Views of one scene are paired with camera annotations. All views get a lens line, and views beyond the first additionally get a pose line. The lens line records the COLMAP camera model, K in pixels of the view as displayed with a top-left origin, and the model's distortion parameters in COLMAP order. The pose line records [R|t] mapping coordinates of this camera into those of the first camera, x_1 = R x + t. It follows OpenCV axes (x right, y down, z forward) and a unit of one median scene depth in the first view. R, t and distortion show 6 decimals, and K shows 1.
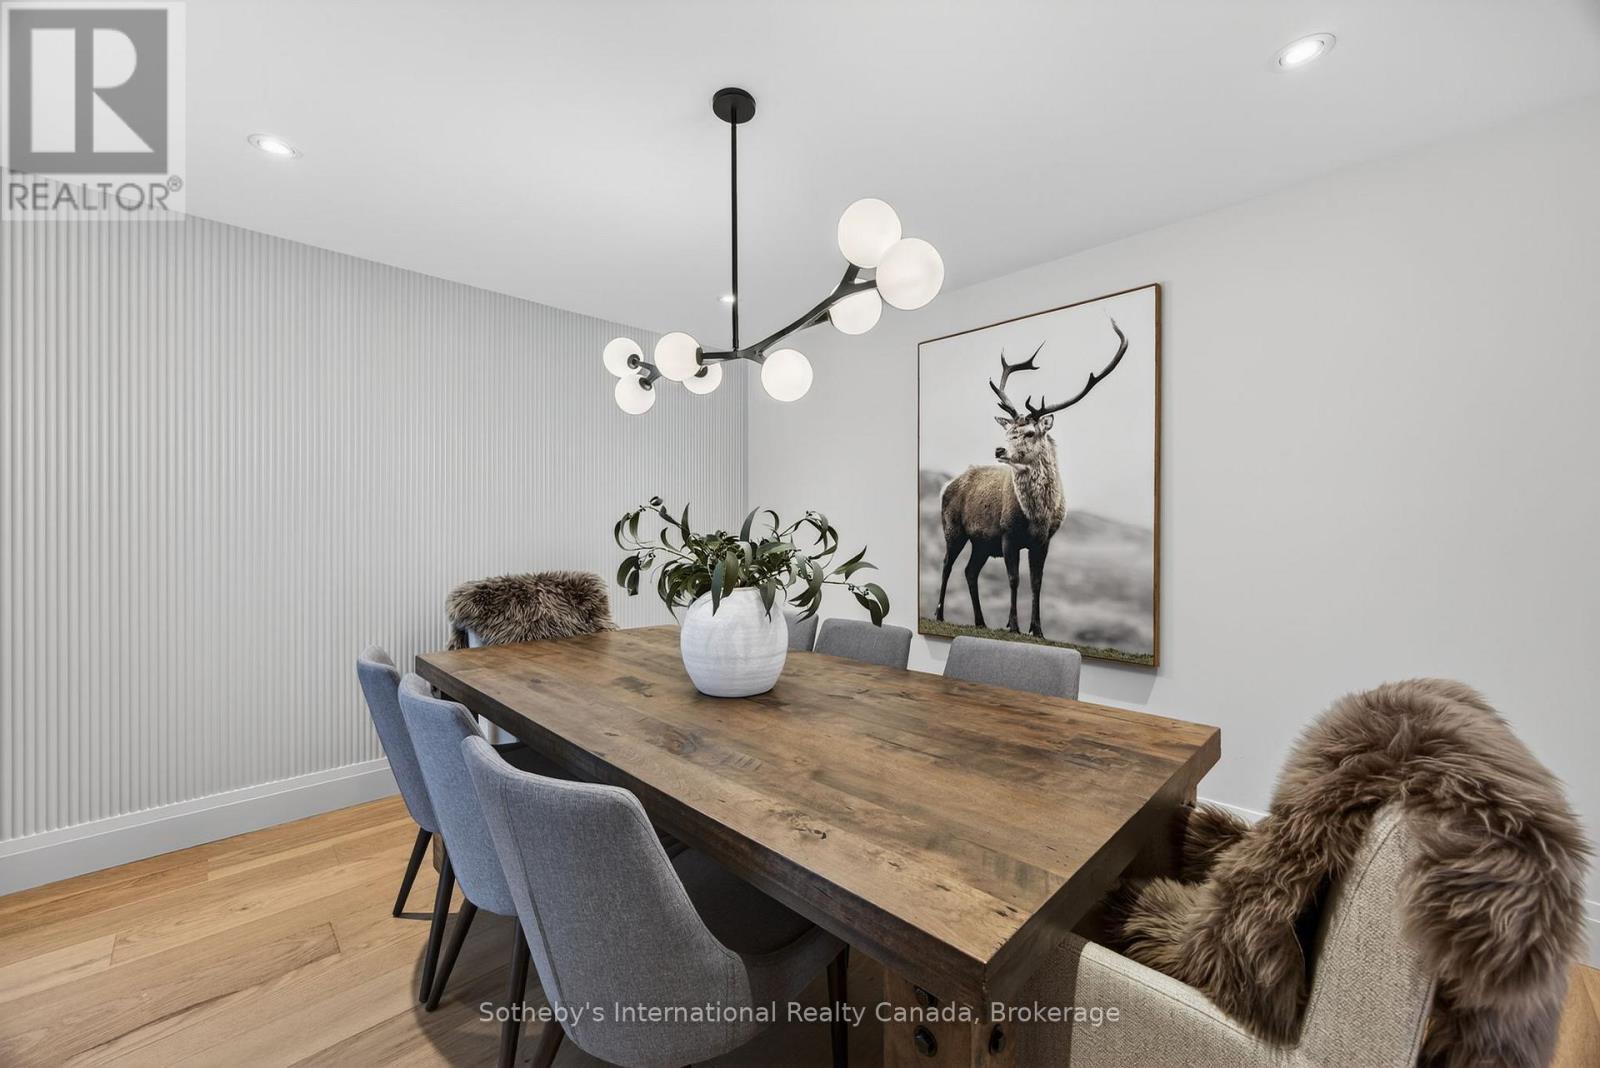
lens RADIAL K [[616.9, 0, 800.0], [0, 616.9, 534.0], [0, 0, 1]] dist [-0.019640, 0.007418]
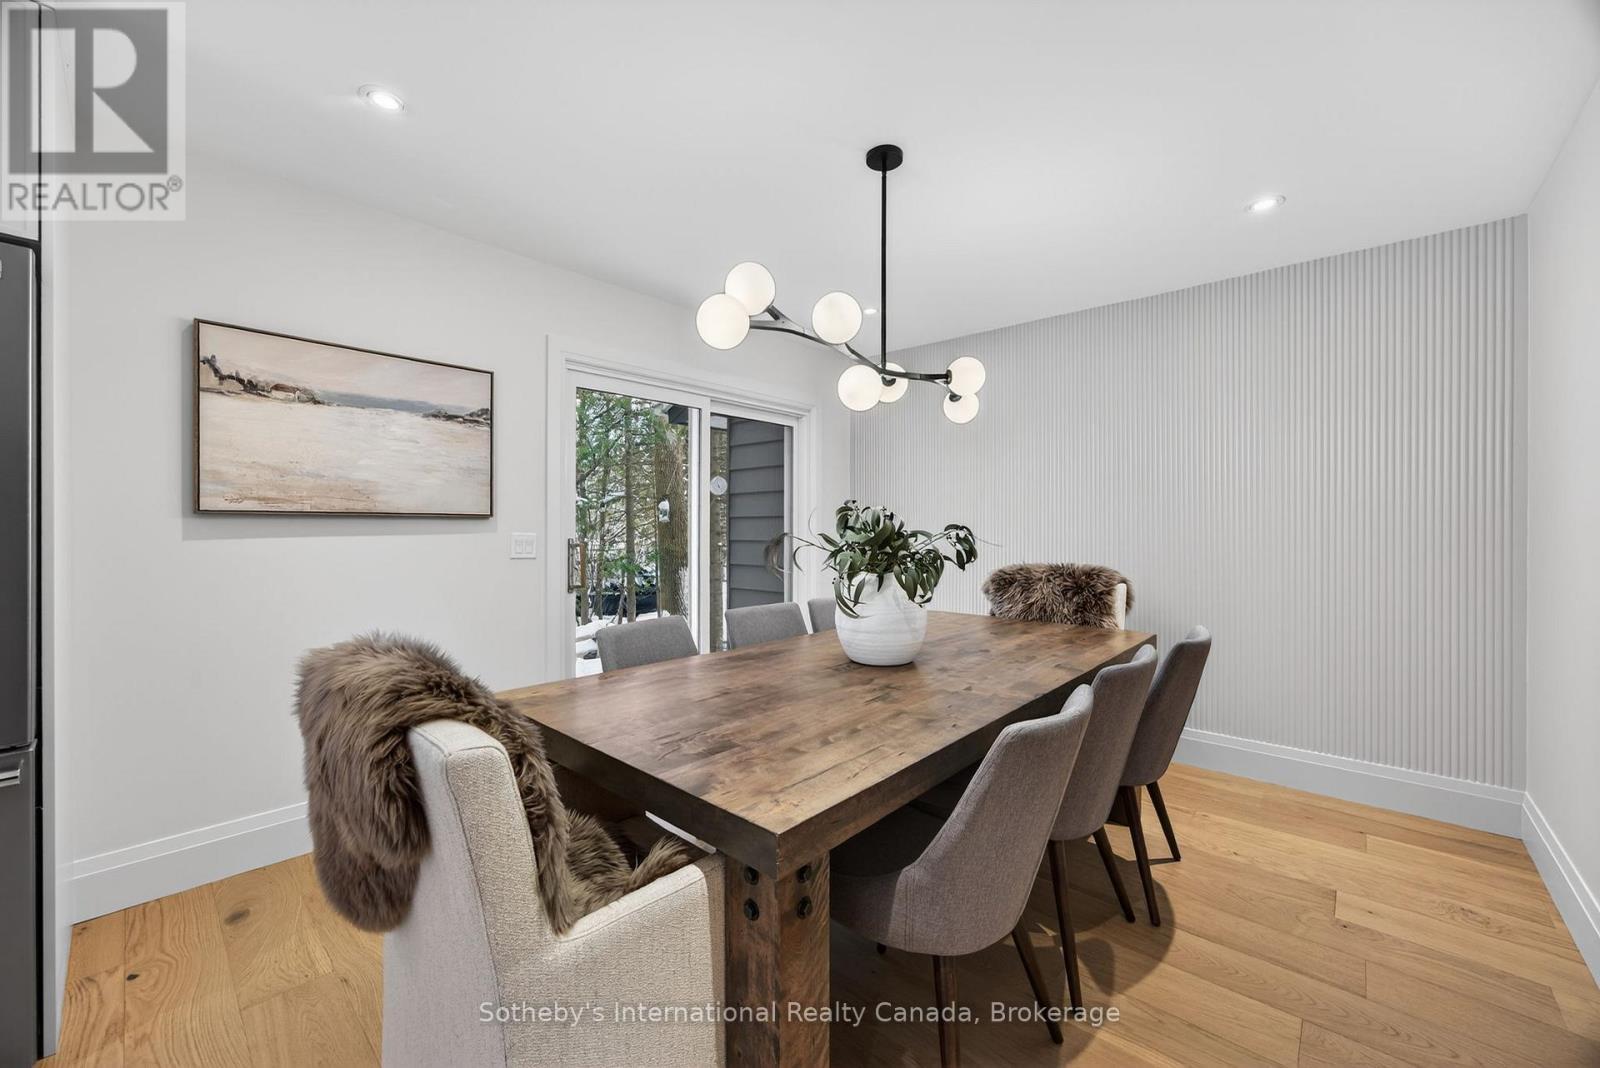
lens RADIAL K [[616.9, 0, 800.0], [0, 616.9, 534.0], [0, 0, 1]] dist [-0.019640, 0.007418]
pose [[0.046189, 0.007490, -0.998905, 1.315813], [-0.005383, 0.999959, 0.007249, 0.009104], [0.998918, 0.005043, 0.046227, 1.002722]]
